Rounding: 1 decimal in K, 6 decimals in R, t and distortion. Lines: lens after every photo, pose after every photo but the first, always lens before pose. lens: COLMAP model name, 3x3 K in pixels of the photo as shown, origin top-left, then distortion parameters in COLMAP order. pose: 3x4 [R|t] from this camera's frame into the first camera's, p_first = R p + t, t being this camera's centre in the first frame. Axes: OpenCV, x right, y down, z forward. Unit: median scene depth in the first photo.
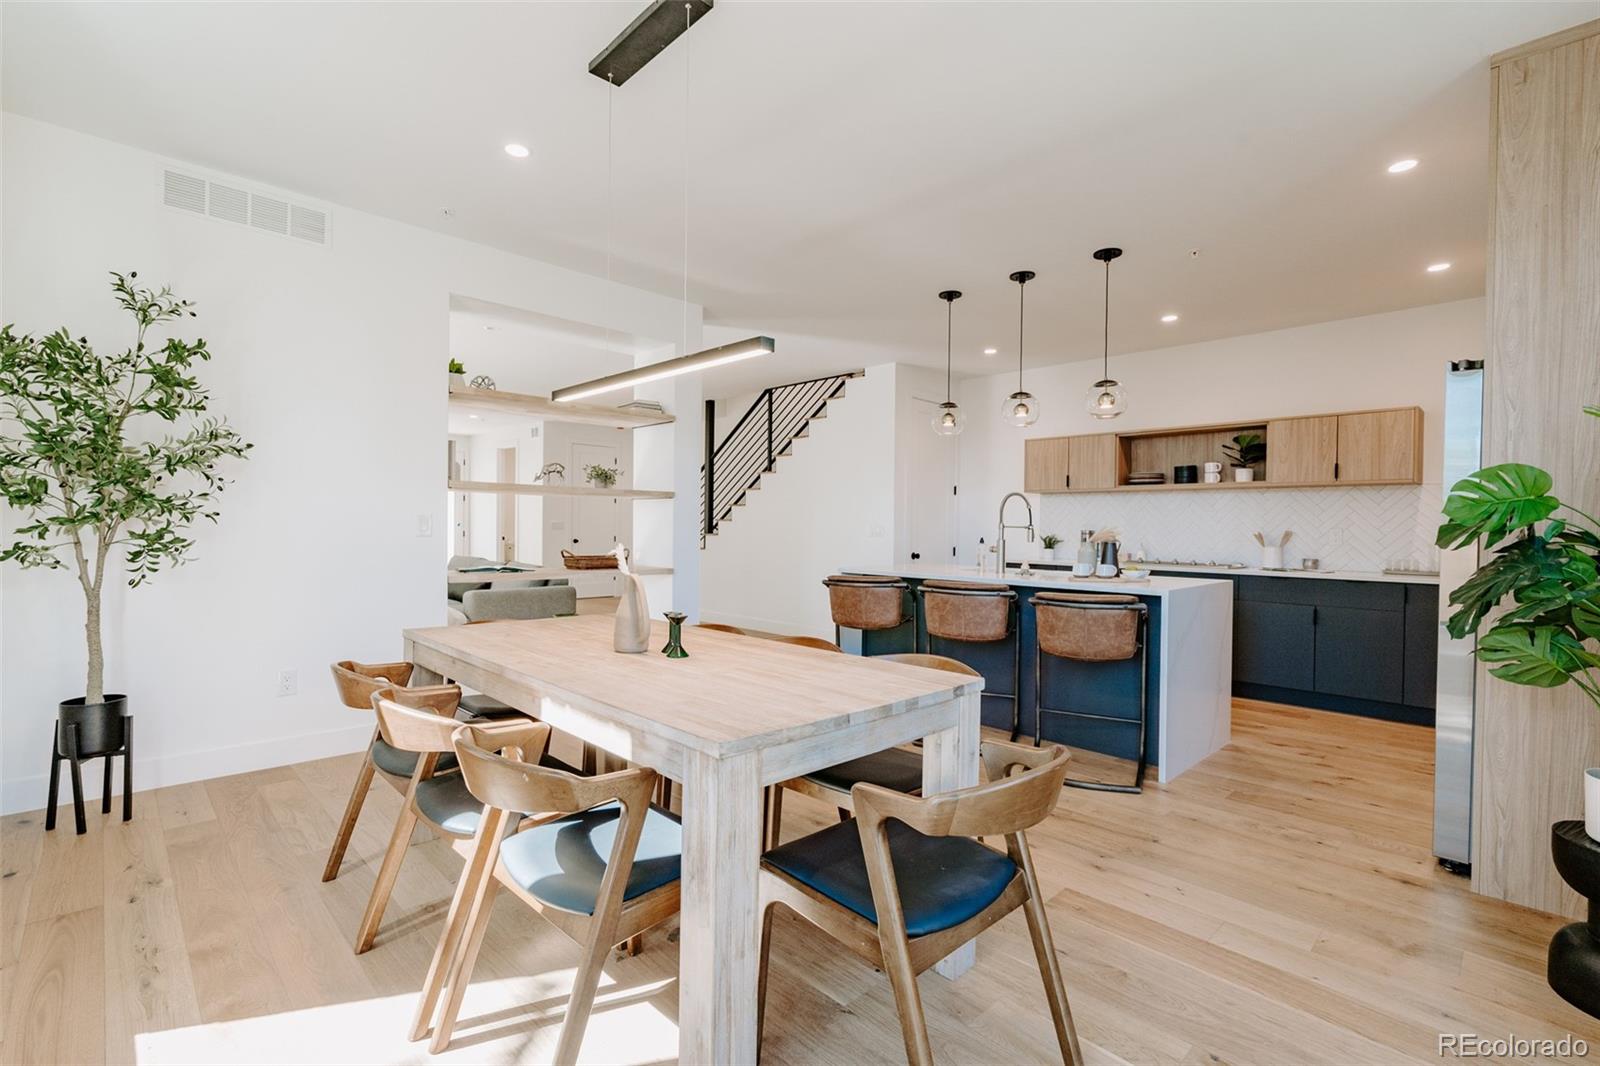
lens RADIAL K [[720.6, 0, 800.0], [0, 720.6, 533.0], [0, 0, 1]] dist [0.001502, -0.000054]
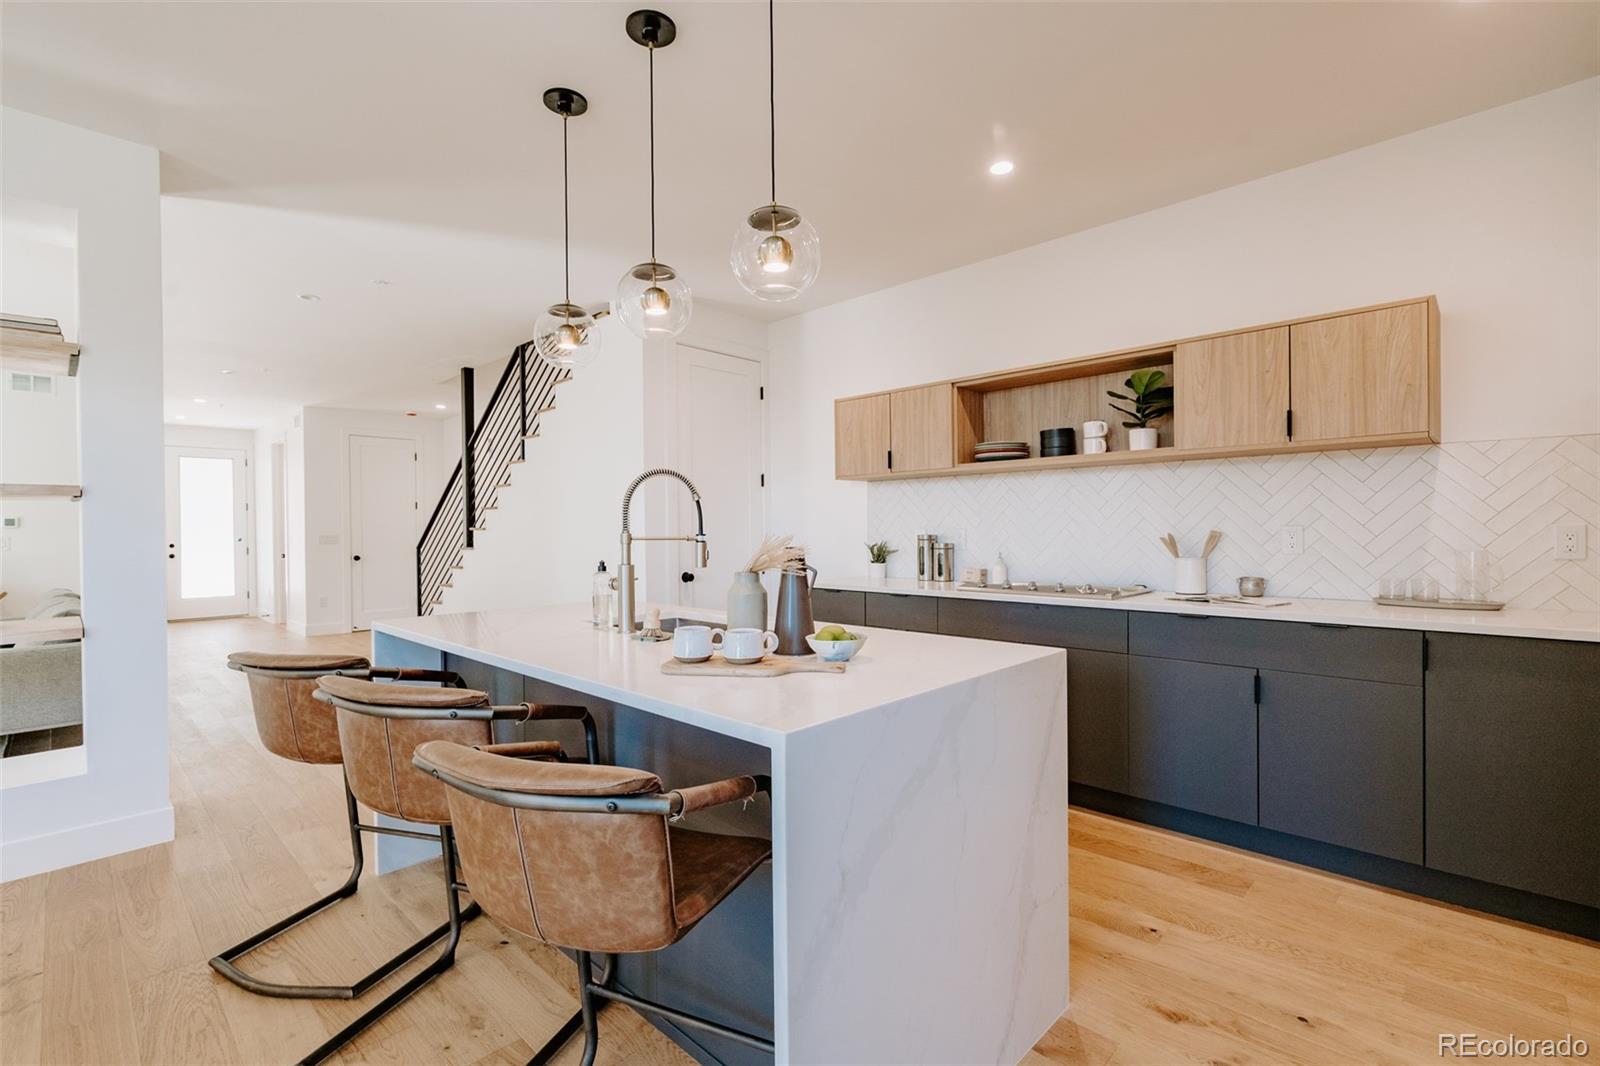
lens RADIAL K [[728.7, 0, 795.4], [0, 728.7, 531.1], [0, 0, 1]] dist [-0.001954, 0.000774]
pose [[0.999307, -0.022284, 0.029815, 0.310886], [0.022452, 0.999734, -0.005325, -0.007110], [-0.029688, 0.005991, 0.999541, 0.406423]]
